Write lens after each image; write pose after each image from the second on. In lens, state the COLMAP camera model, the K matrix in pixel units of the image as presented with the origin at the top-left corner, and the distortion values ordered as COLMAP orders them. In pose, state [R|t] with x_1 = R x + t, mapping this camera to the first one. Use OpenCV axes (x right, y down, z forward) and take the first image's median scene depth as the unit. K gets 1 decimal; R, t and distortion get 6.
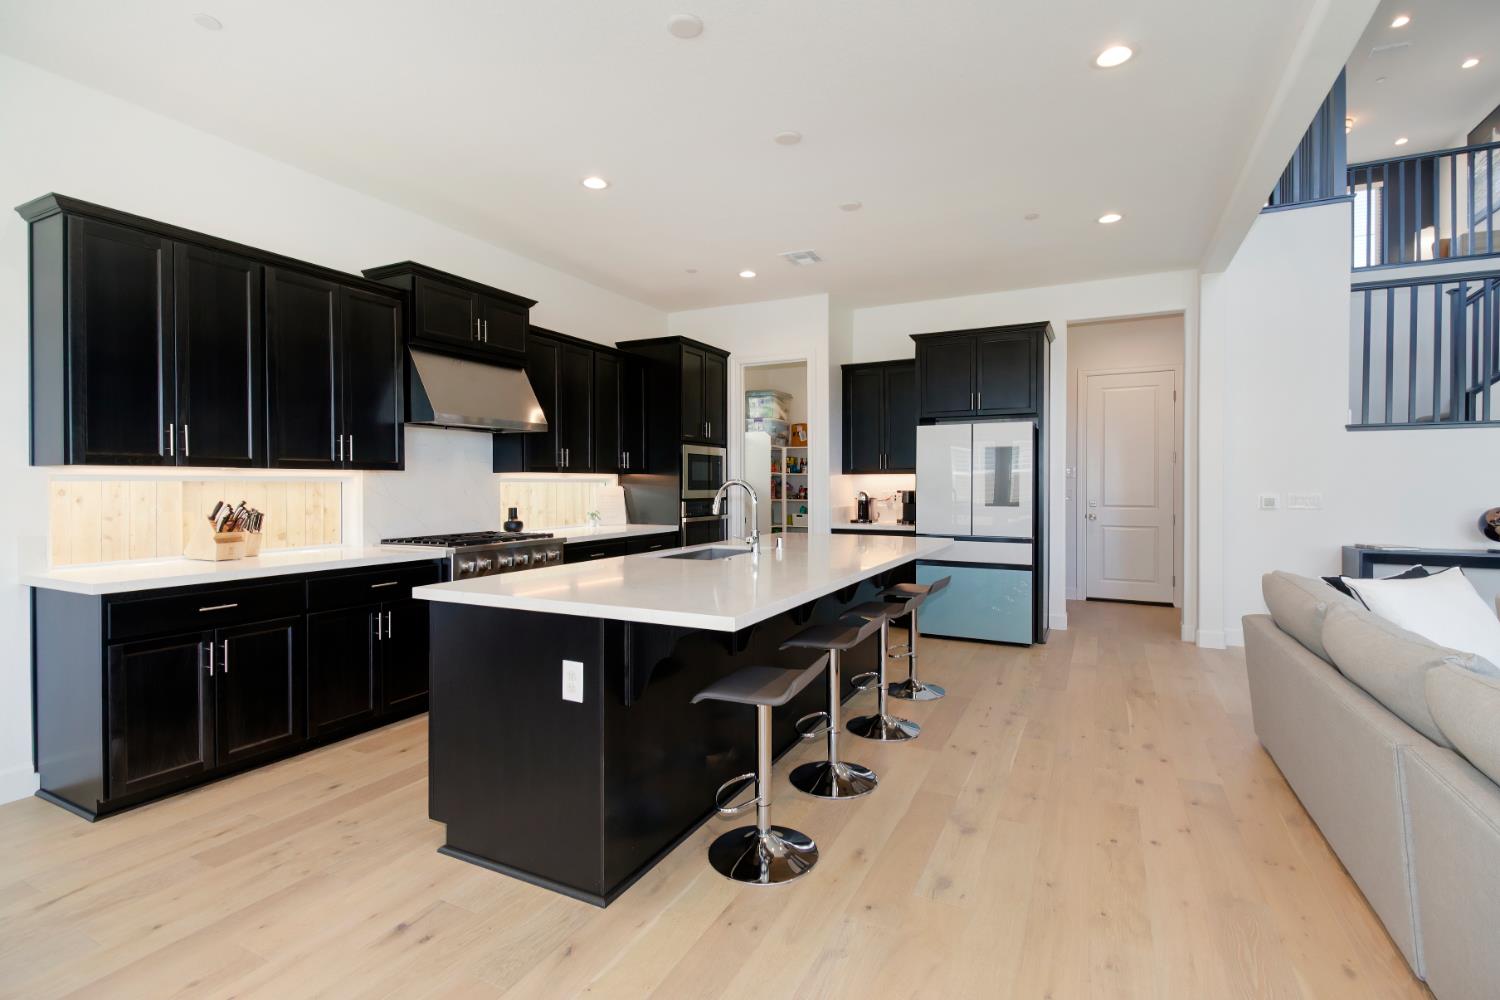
lens RADIAL K [[699.3, 0, 744.9], [0, 699.3, 490.7], [0, 0, 1]] dist [0.000904, -0.000167]
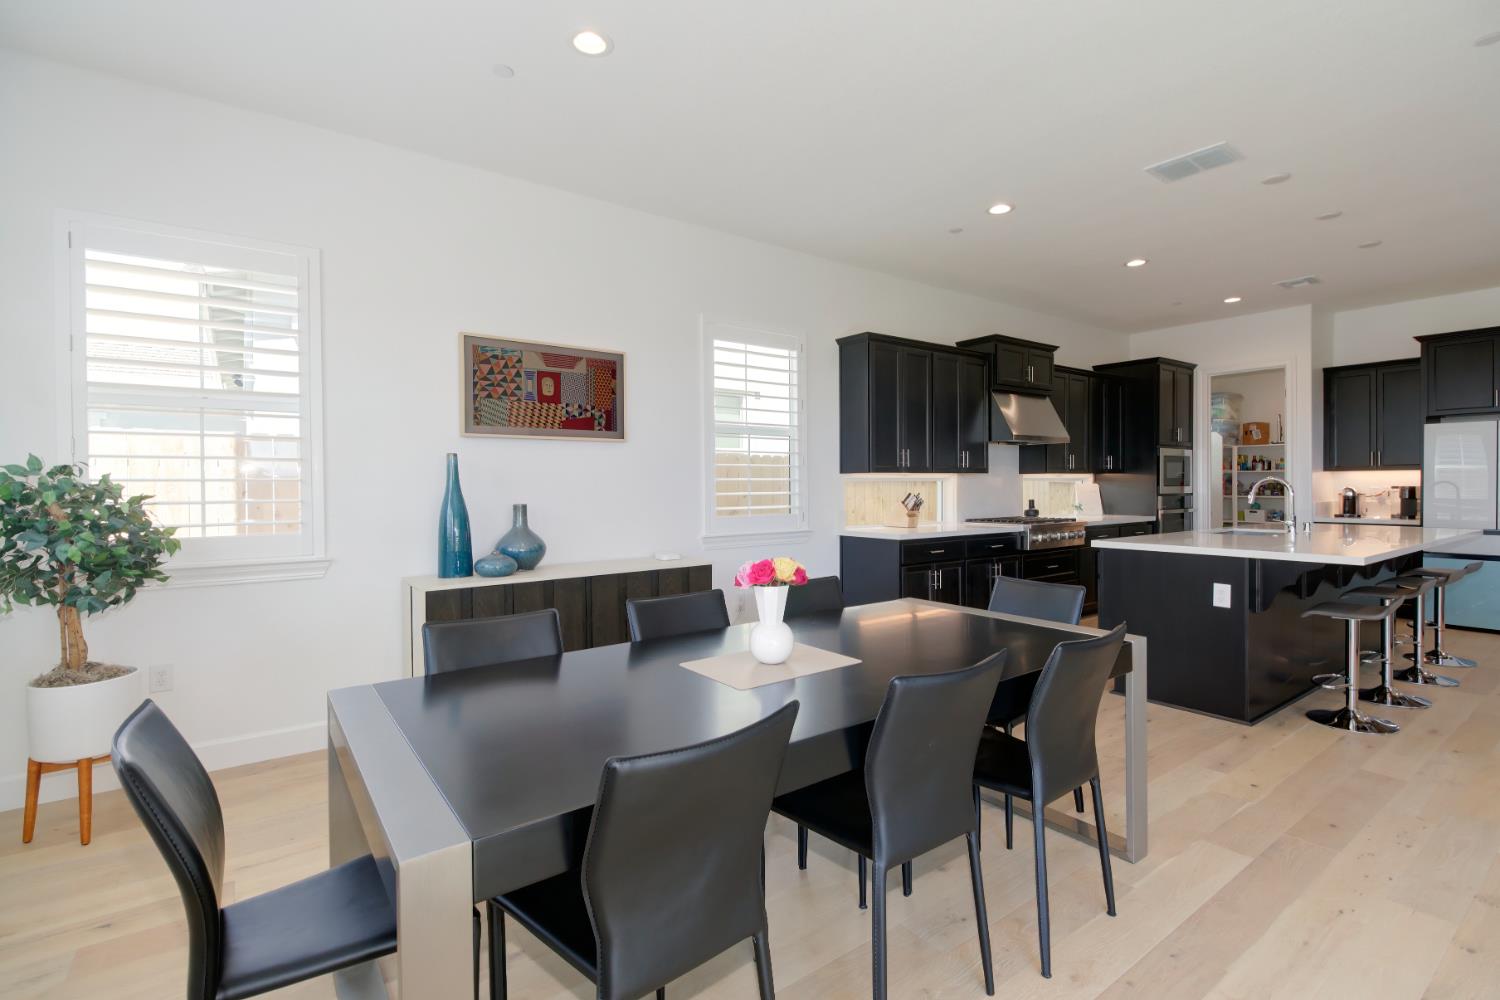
lens RADIAL K [[684.5, 0, 748.2], [0, 684.5, 495.8], [0, 0, 1]] dist [0.017830, -0.015572]
pose [[0.890393, 0.003042, -0.455182, -0.179687], [0.000943, 0.999963, 0.008527, 0.004227], [0.455191, -0.008022, 0.890357, -0.359859]]
